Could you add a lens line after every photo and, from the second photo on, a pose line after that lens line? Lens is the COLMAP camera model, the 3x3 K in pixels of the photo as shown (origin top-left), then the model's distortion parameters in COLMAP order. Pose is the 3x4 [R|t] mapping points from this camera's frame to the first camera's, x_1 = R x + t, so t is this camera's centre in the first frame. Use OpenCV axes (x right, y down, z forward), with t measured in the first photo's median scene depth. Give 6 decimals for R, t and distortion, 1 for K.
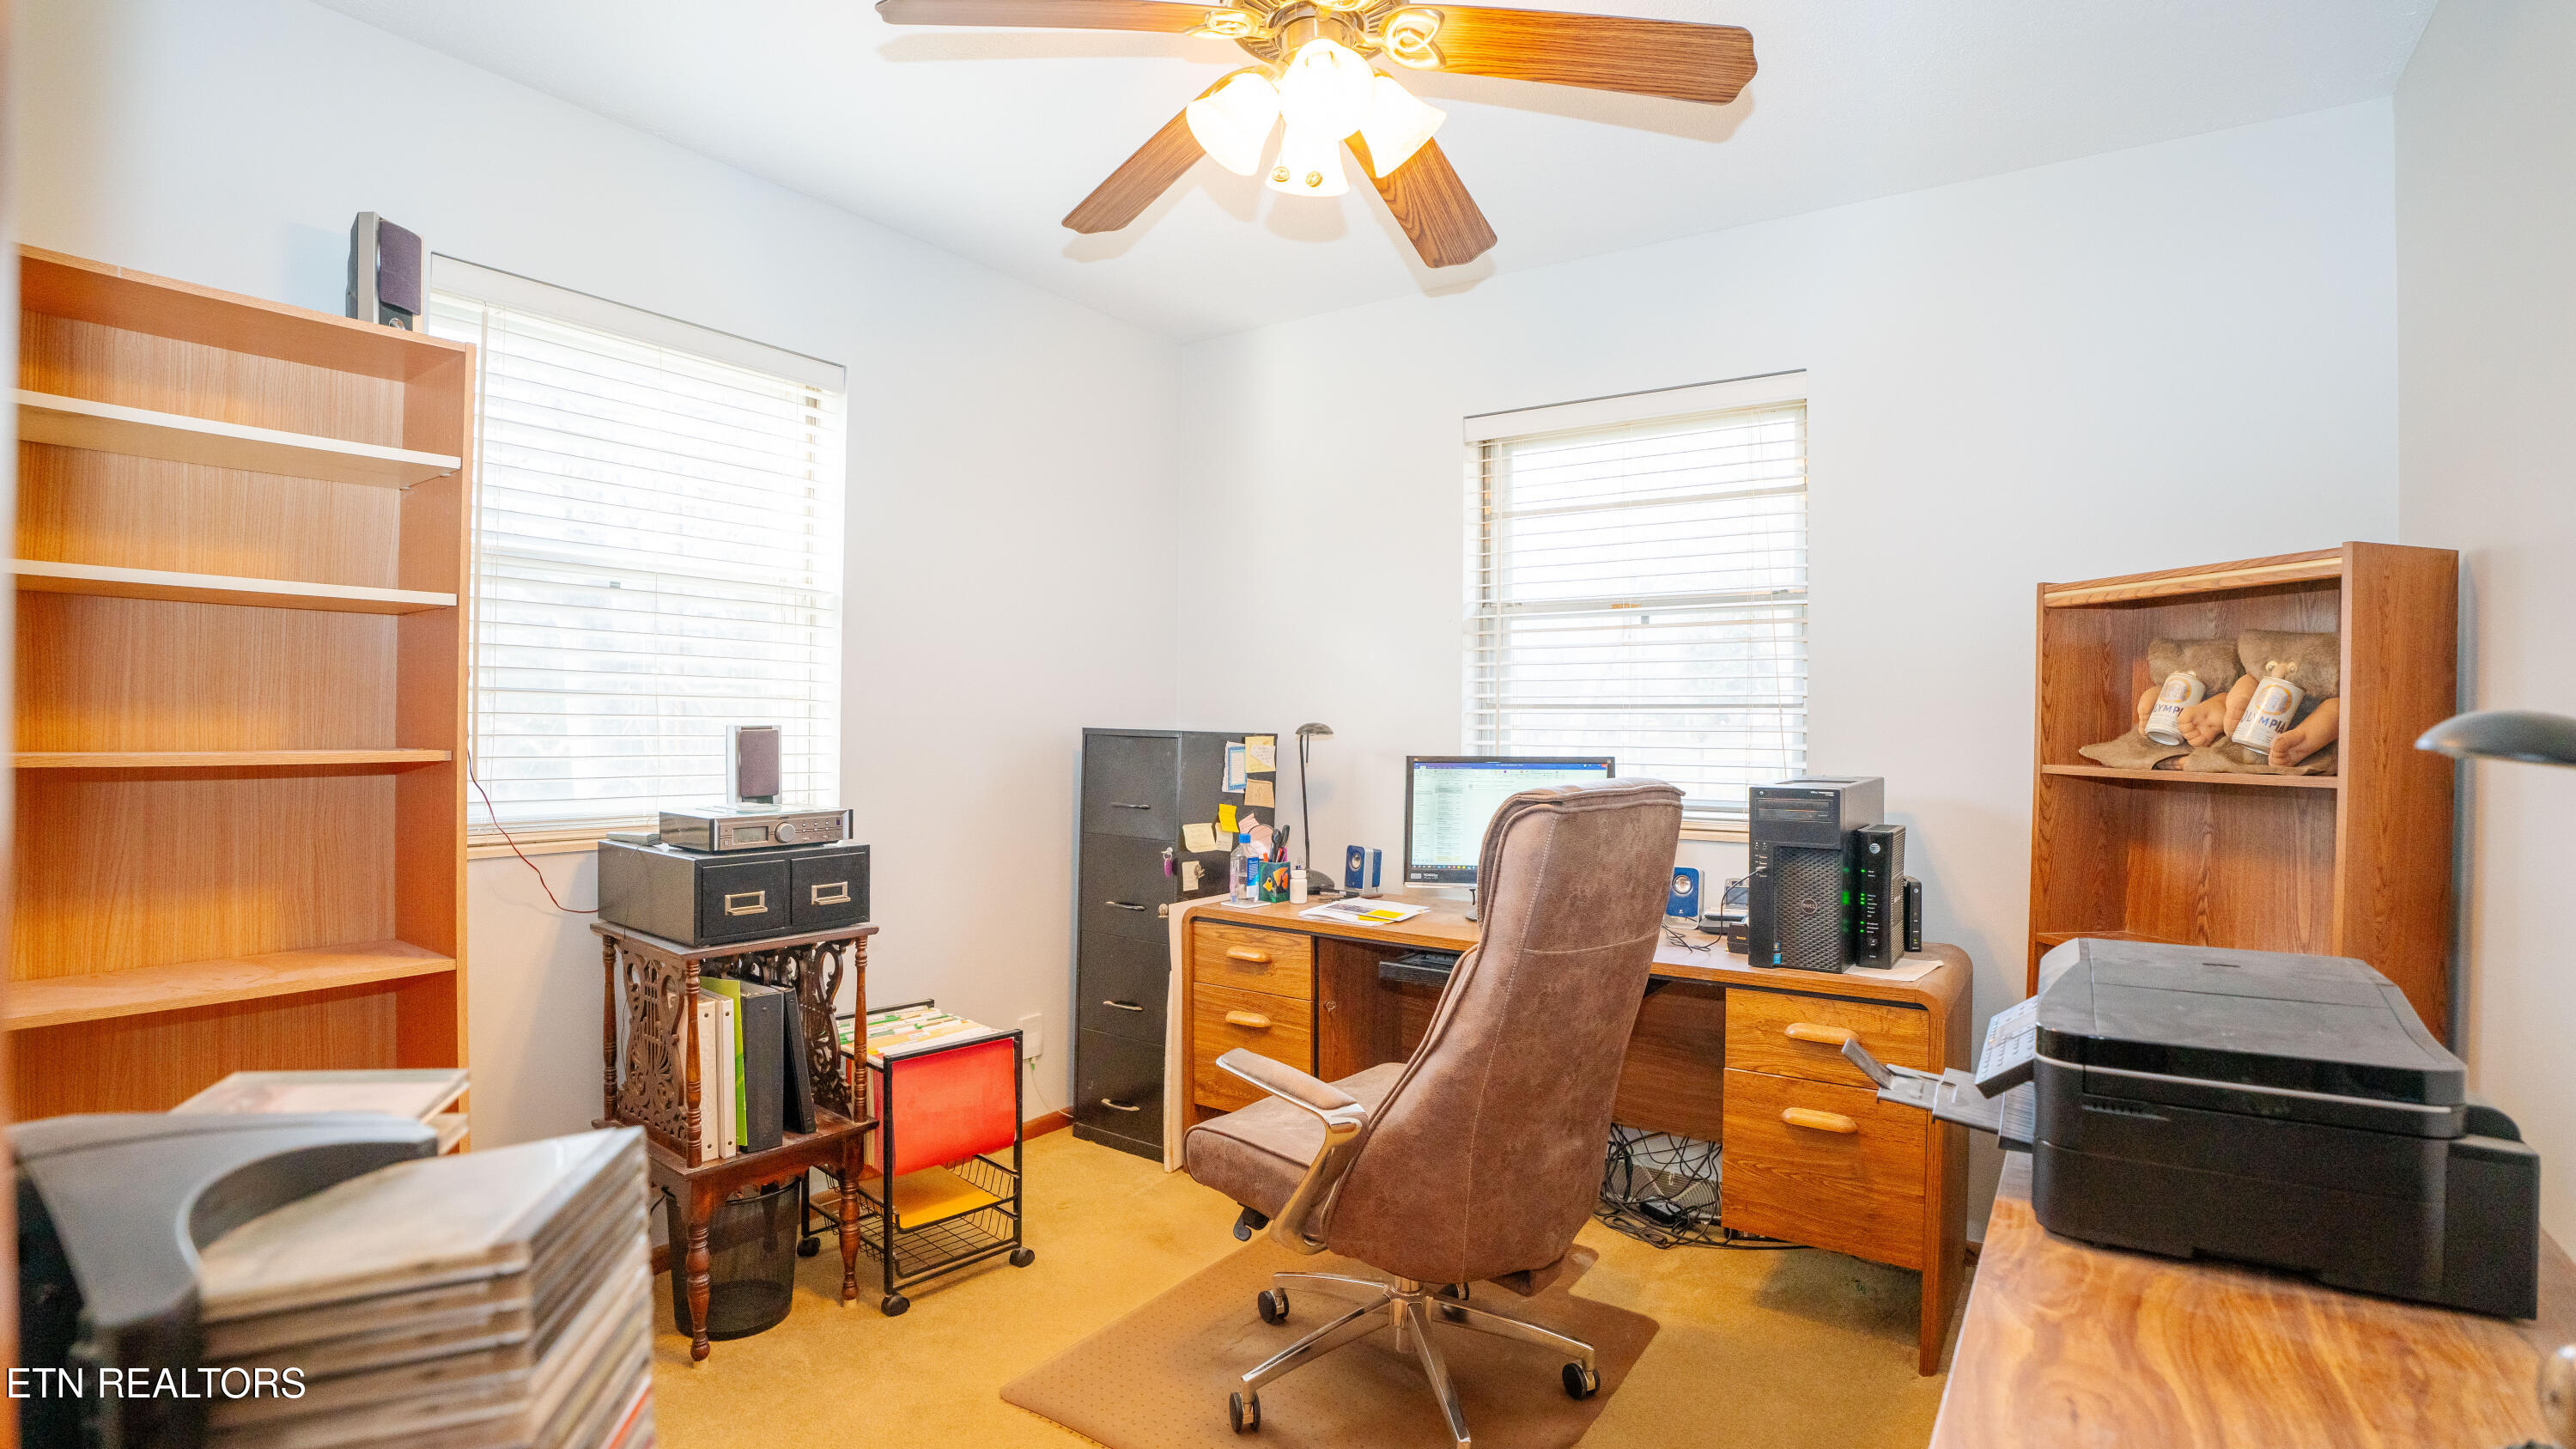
lens RADIAL K [[1179.7, 0, 1294.8], [0, 1179.7, 727.2], [0, 0, 1]] dist [-0.005338, -0.000353]
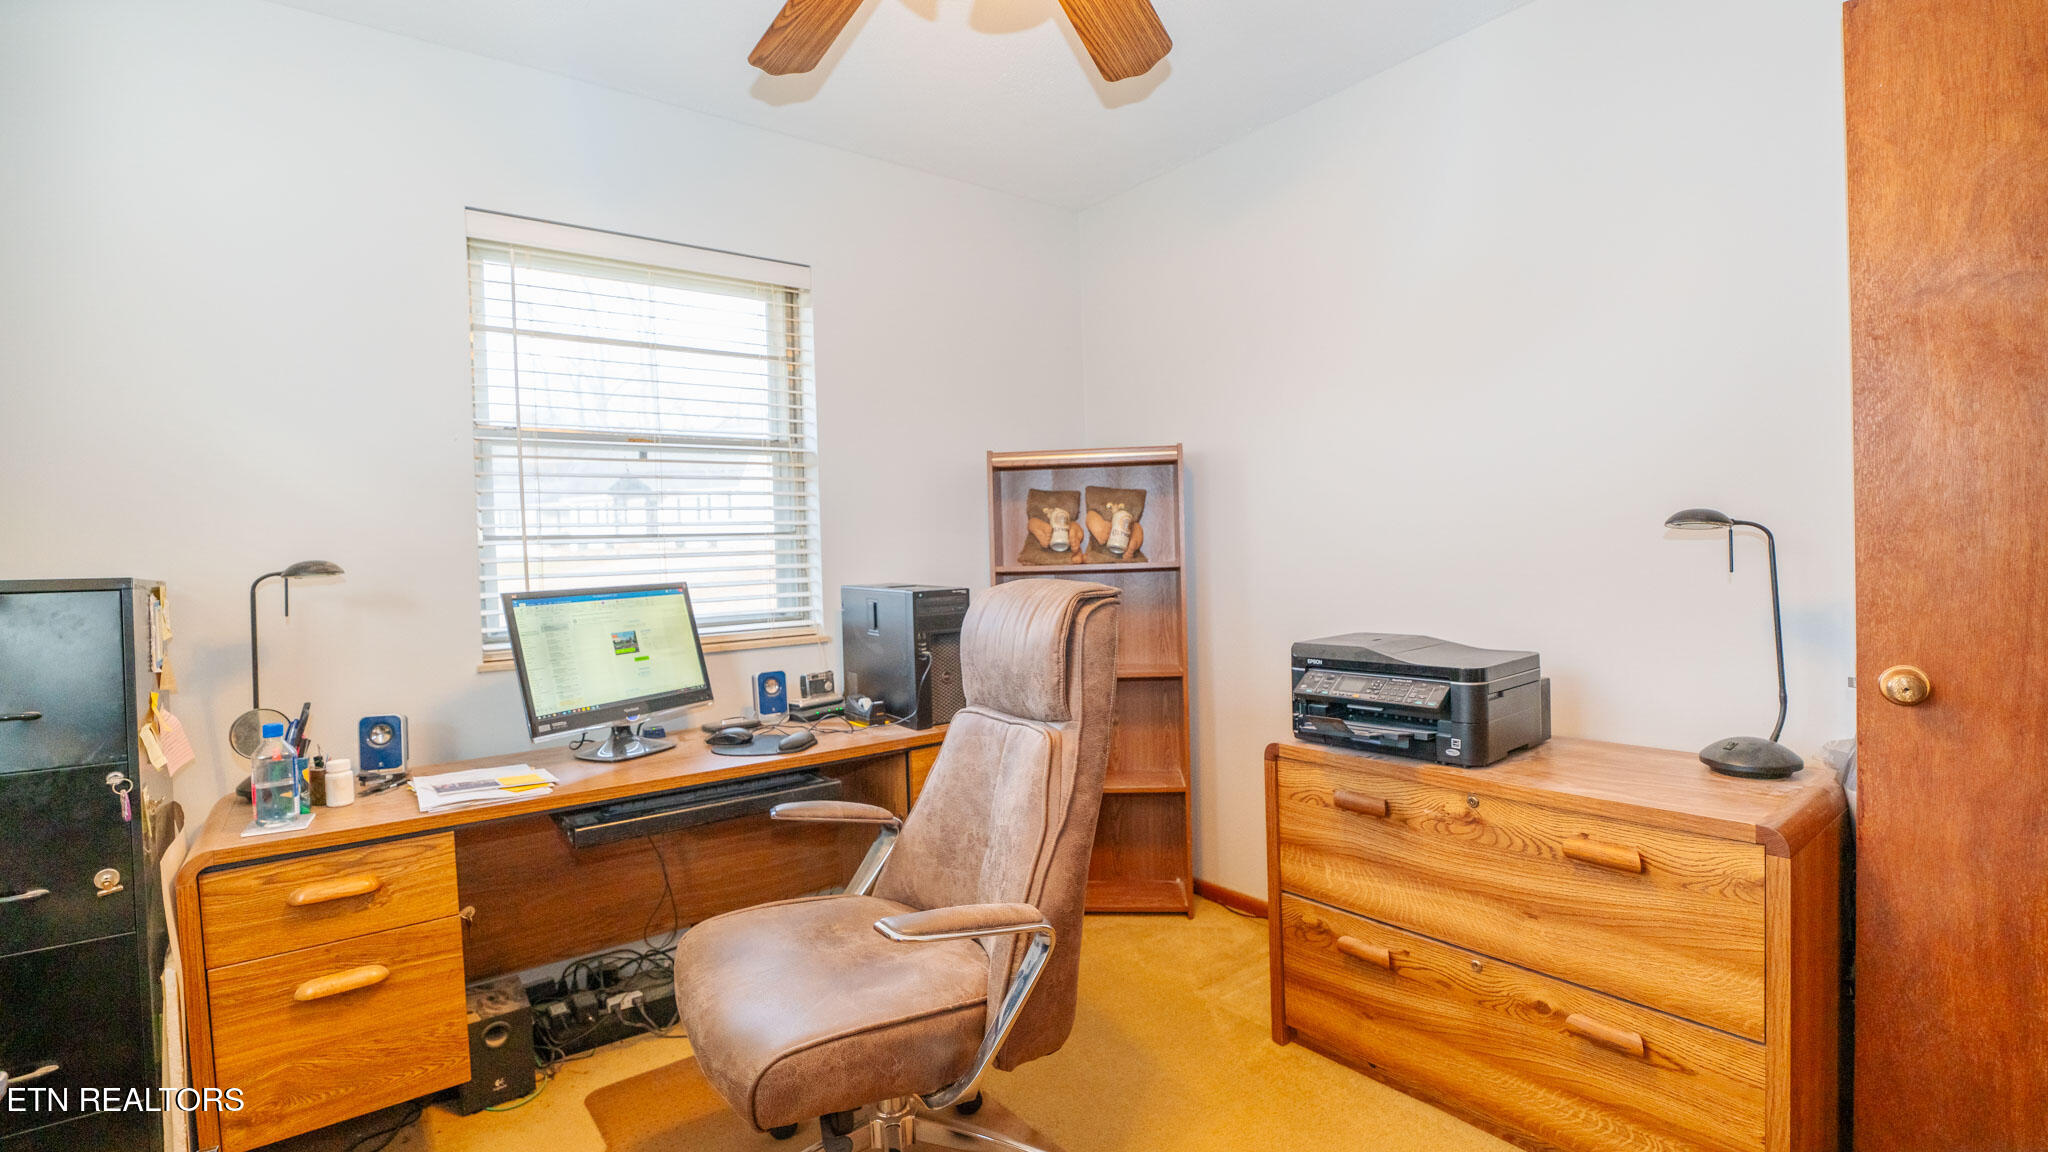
lens RADIAL K [[909.5, 0, 1016.0], [0, 909.5, 578.8], [0, 0, 1]] dist [0.005879, -0.000190]
pose [[0.359130, -0.046336, 0.932137, -0.386387], [0.036756, 0.998694, 0.035483, 0.004632], [-0.932563, 0.021519, 0.360364, 0.422978]]
